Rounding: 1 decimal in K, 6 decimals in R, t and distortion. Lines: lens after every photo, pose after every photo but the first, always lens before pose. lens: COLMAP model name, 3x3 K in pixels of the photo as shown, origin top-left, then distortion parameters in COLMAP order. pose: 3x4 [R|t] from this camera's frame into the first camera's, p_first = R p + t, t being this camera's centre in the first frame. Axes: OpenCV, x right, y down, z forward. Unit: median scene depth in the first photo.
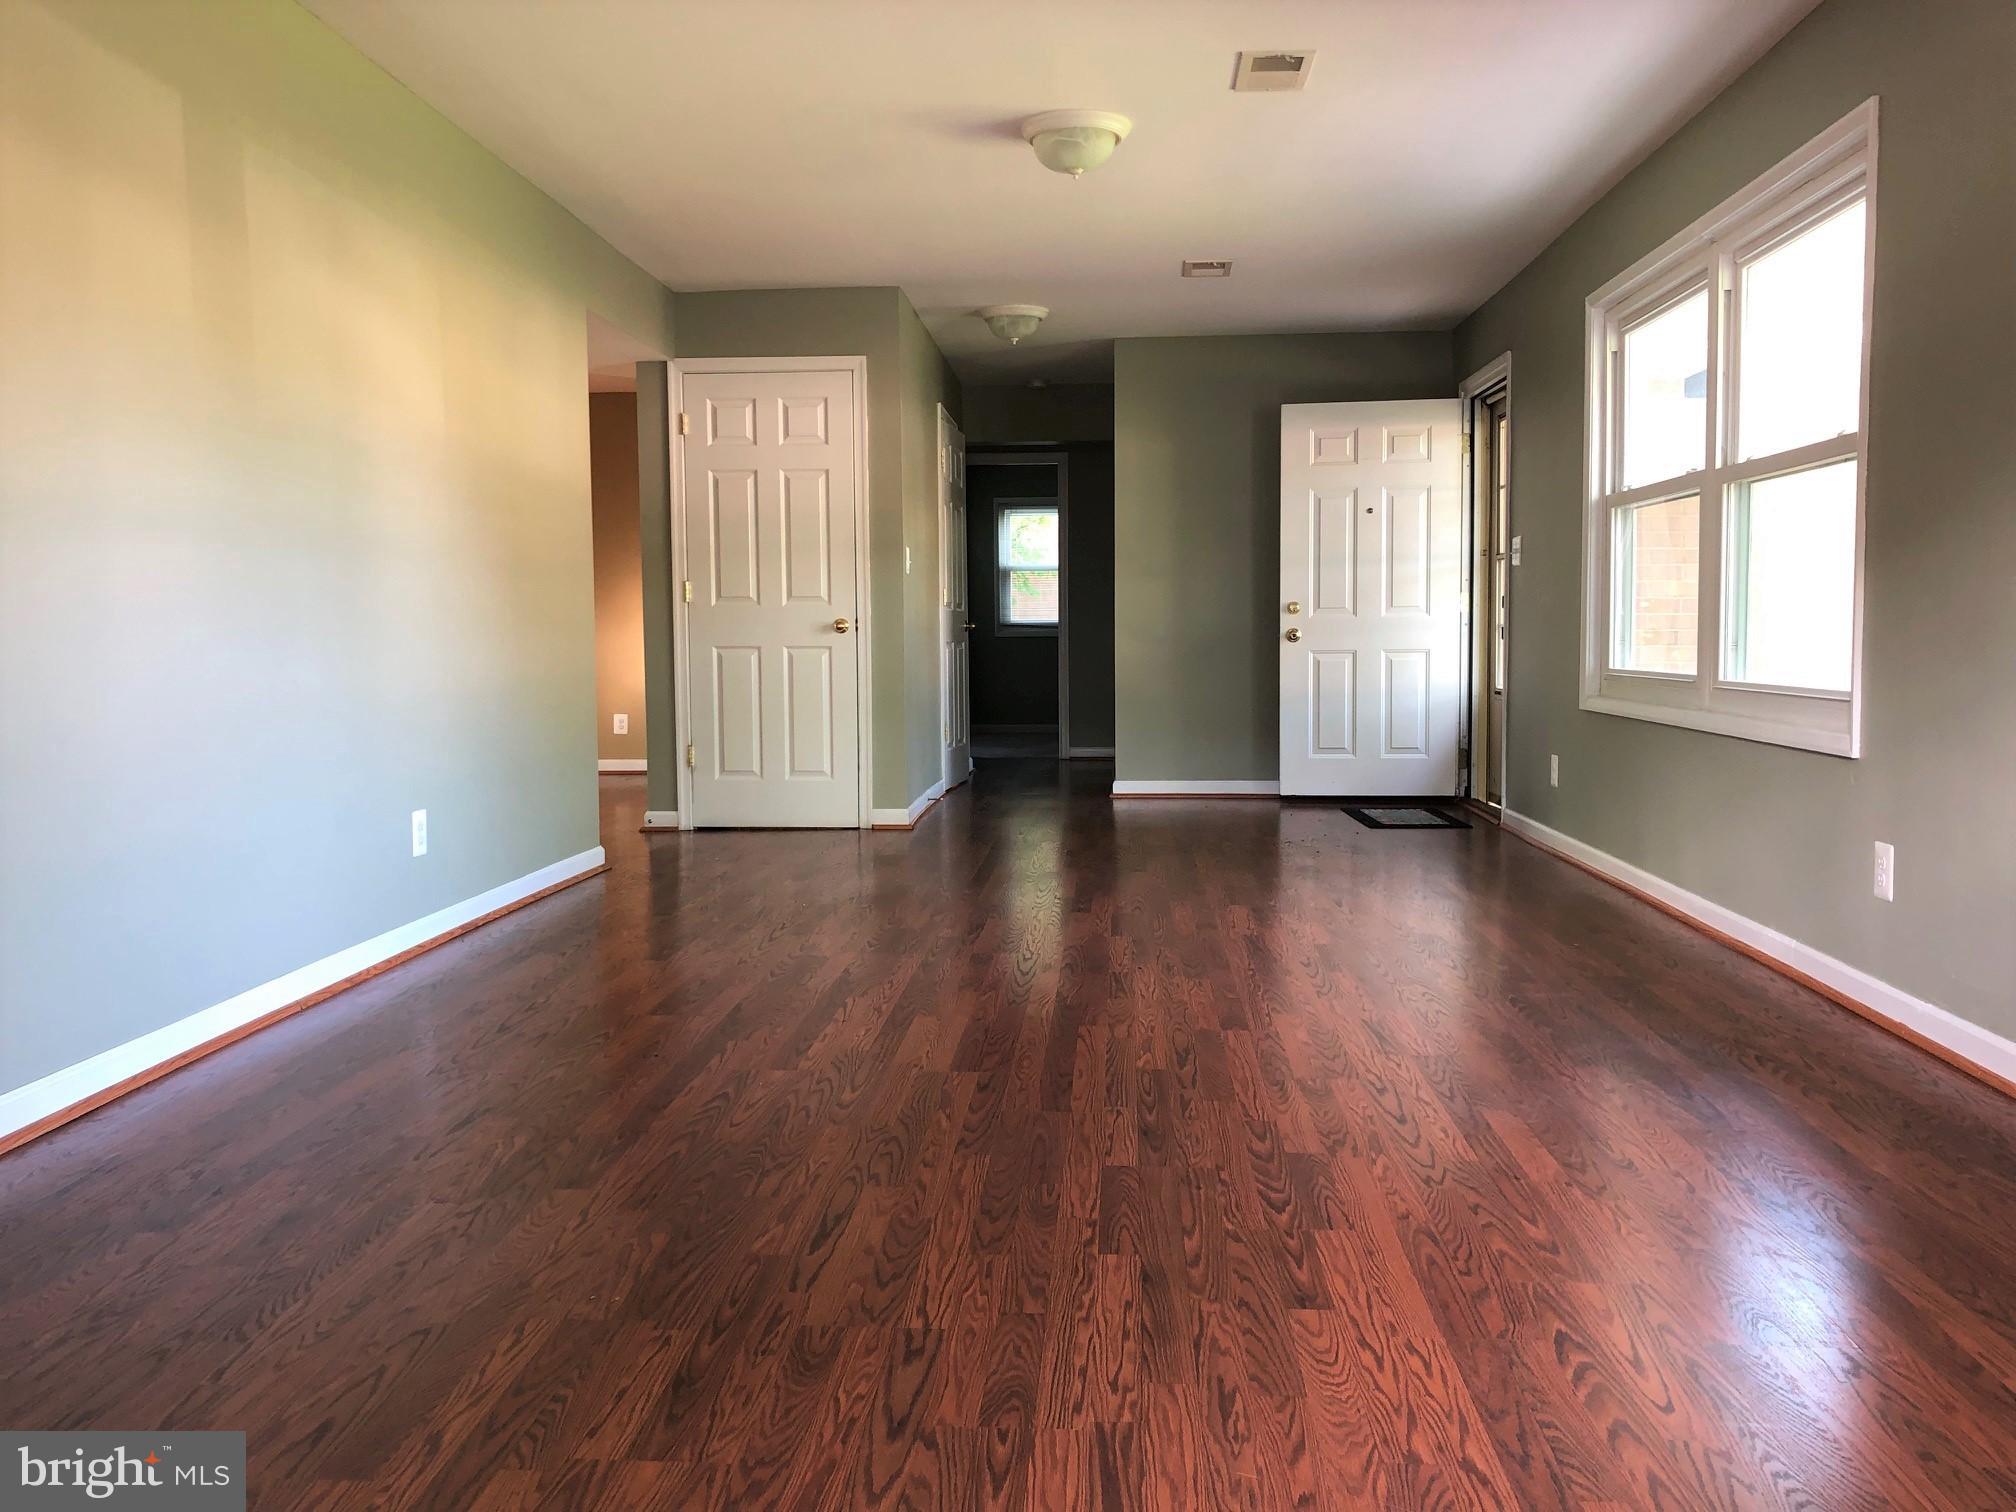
lens RADIAL K [[1650.2, 0, 1006.1], [0, 1650.2, 752.6], [0, 0, 1]] dist [-0.007451, -0.002477]
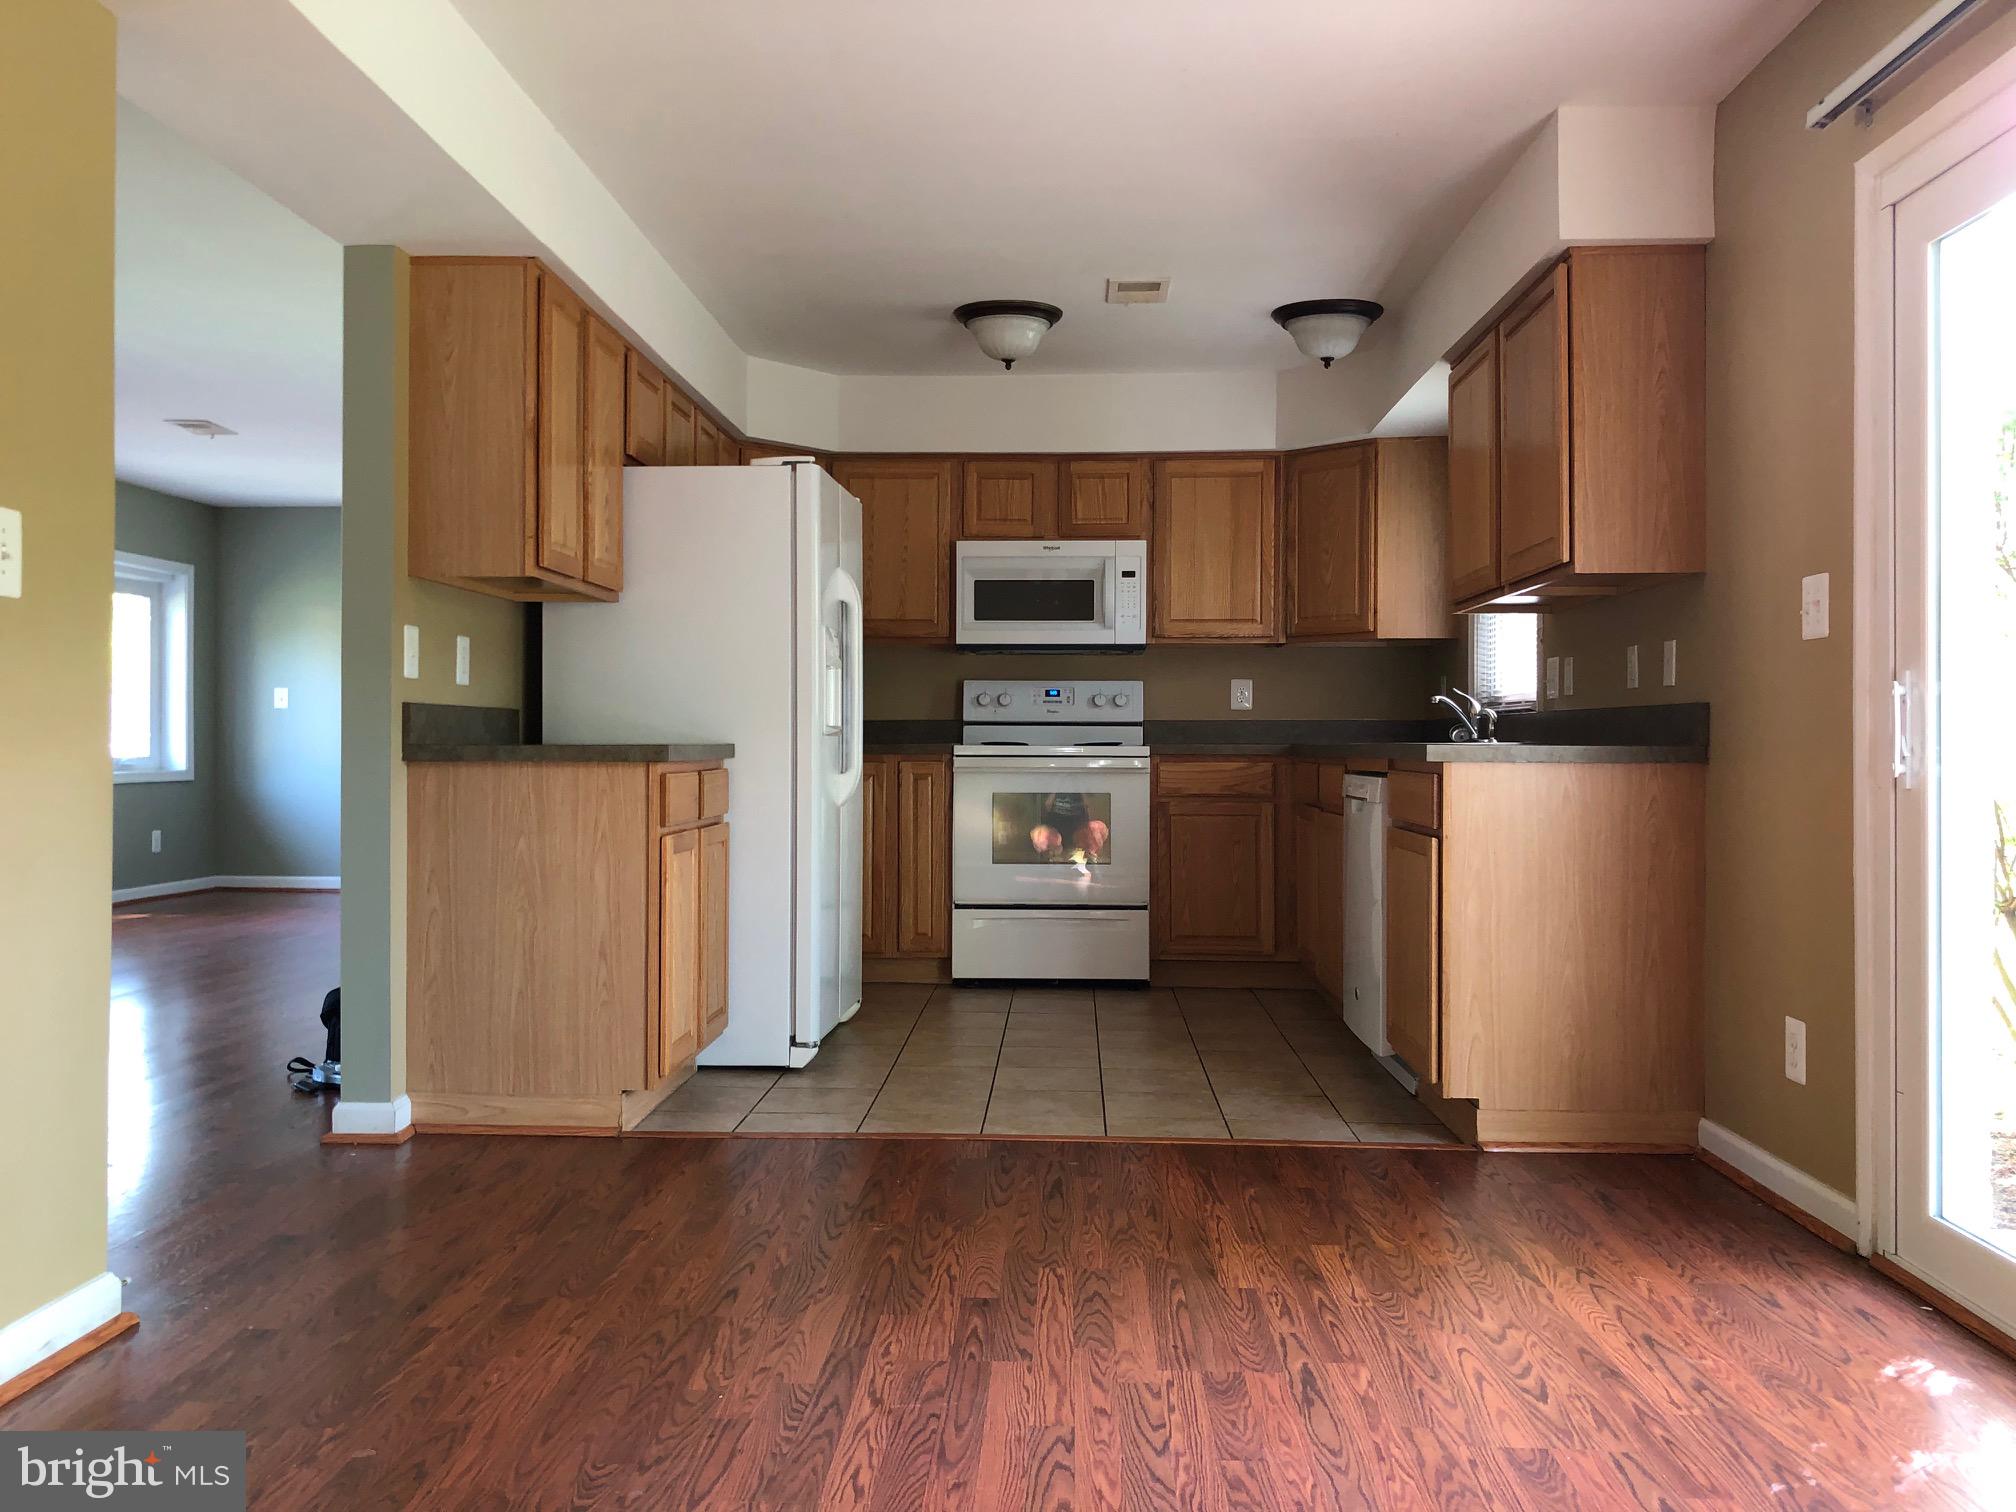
lens RADIAL K [[1650.2, 0, 1007.9], [0, 1650.2, 751.0], [0, 0, 1]] dist [-0.007451, -0.002477]
pose [[-0.999391, 0.009501, -0.033565, 0.194719], [0.006962, 0.997161, 0.074974, -0.176916], [0.034182, 0.074695, -0.996620, 2.093154]]
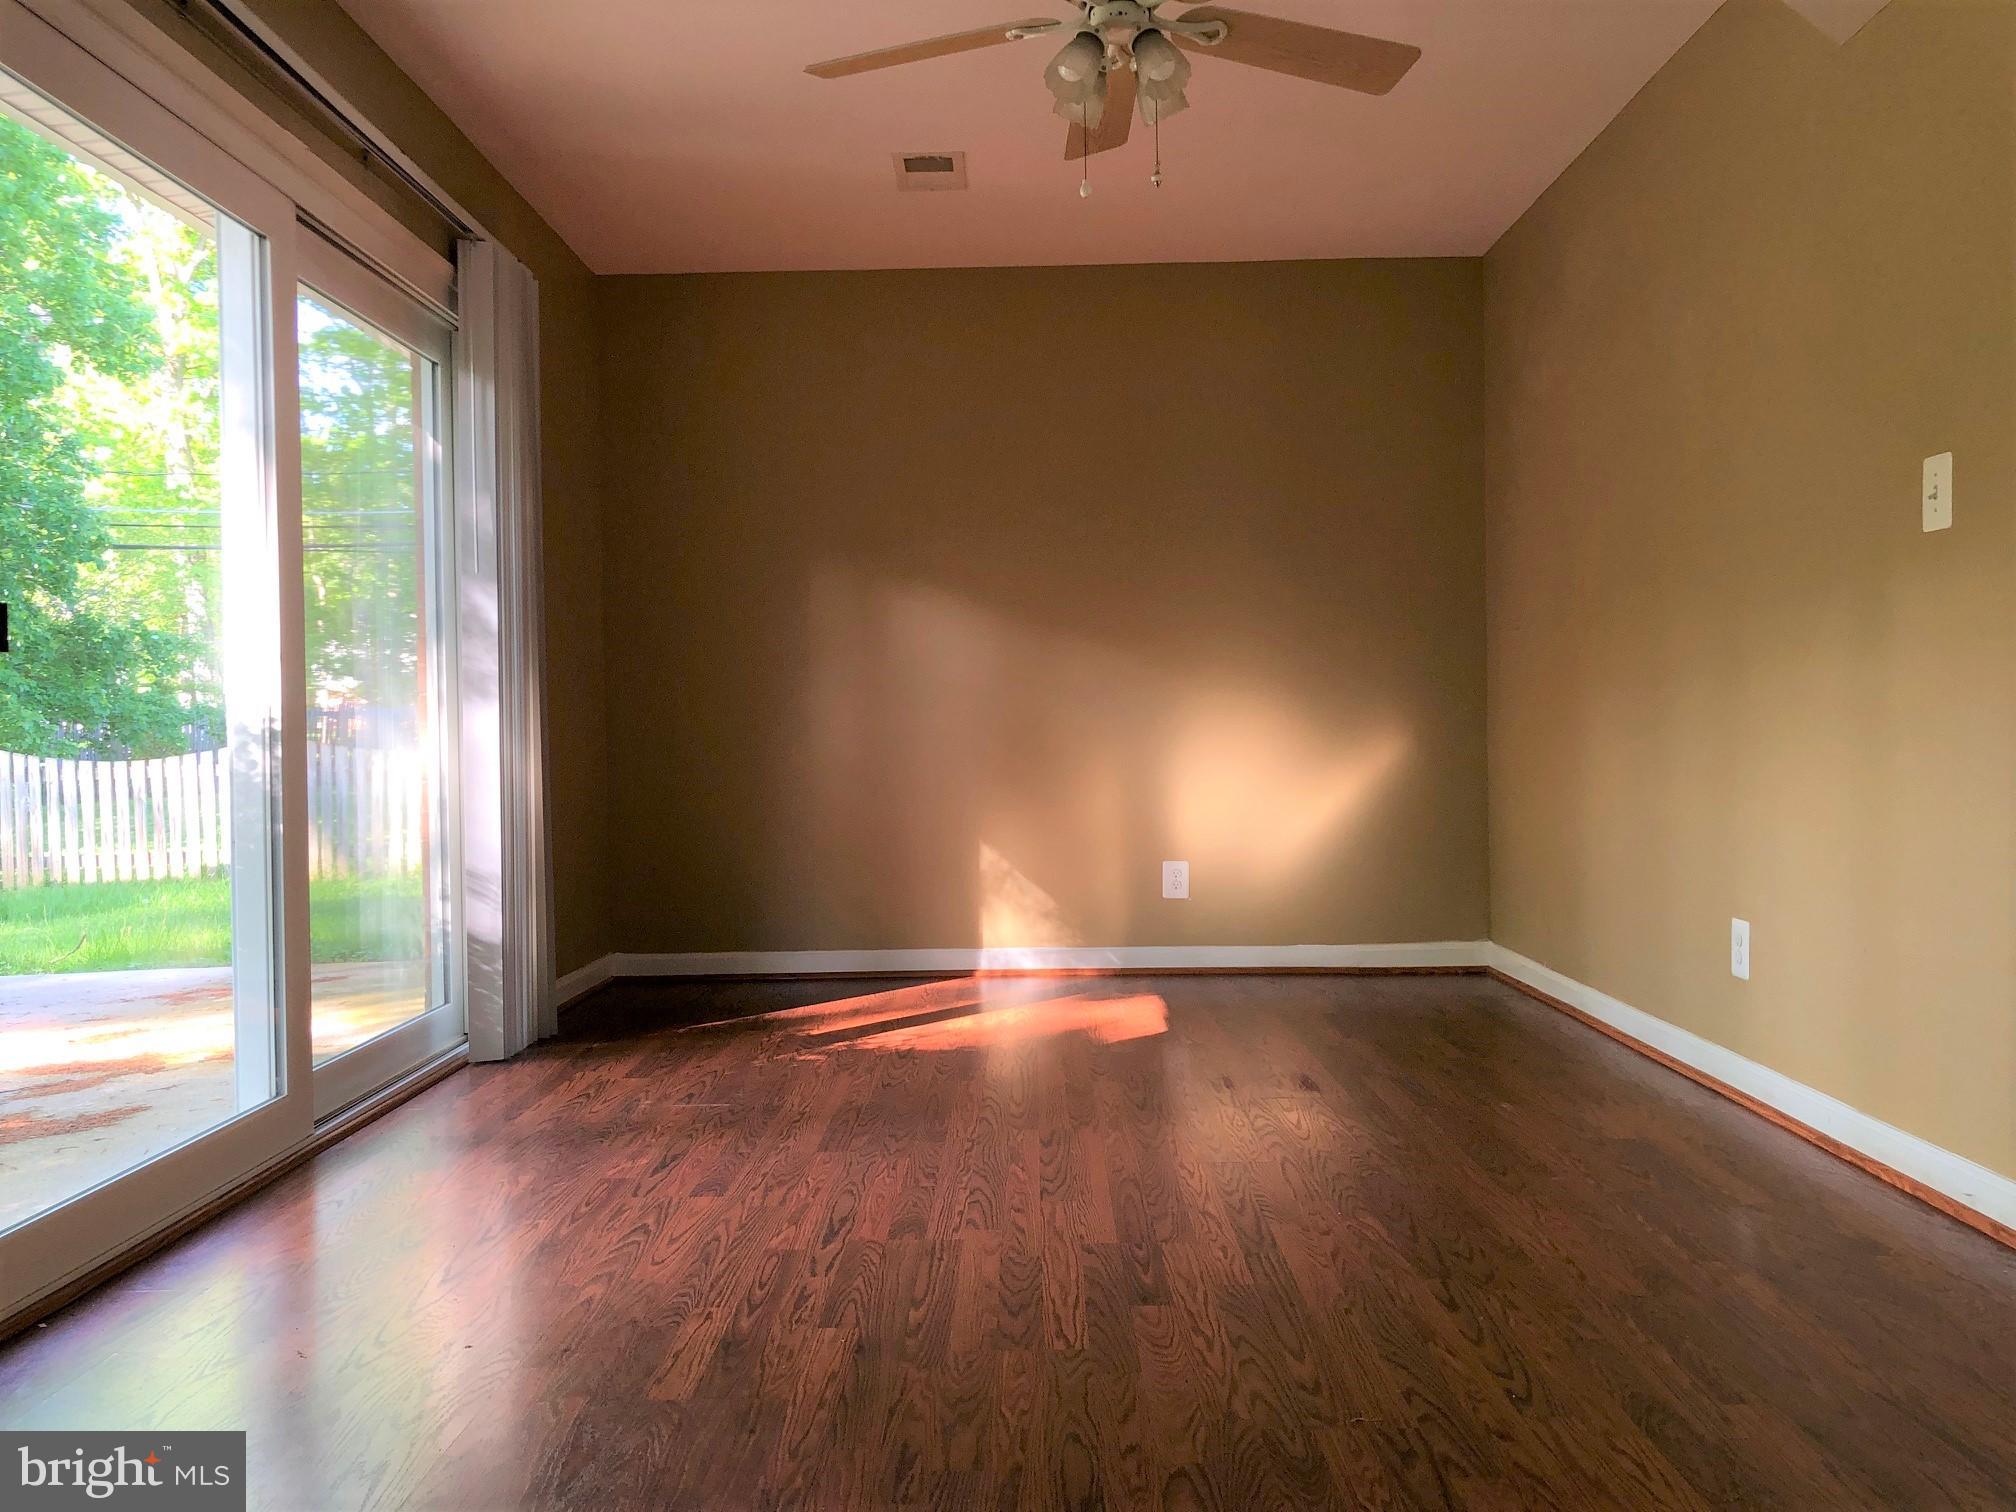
lens RADIAL K [[1650.2, 0, 1011.0], [0, 1650.2, 755.7], [0, 0, 1]] dist [-0.007451, -0.002477]
pose [[0.998276, -0.003517, 0.058585, 0.007892], [0.006770, 0.998440, -0.055426, 0.058613], [-0.058299, 0.055727, 0.996743, -0.440134]]
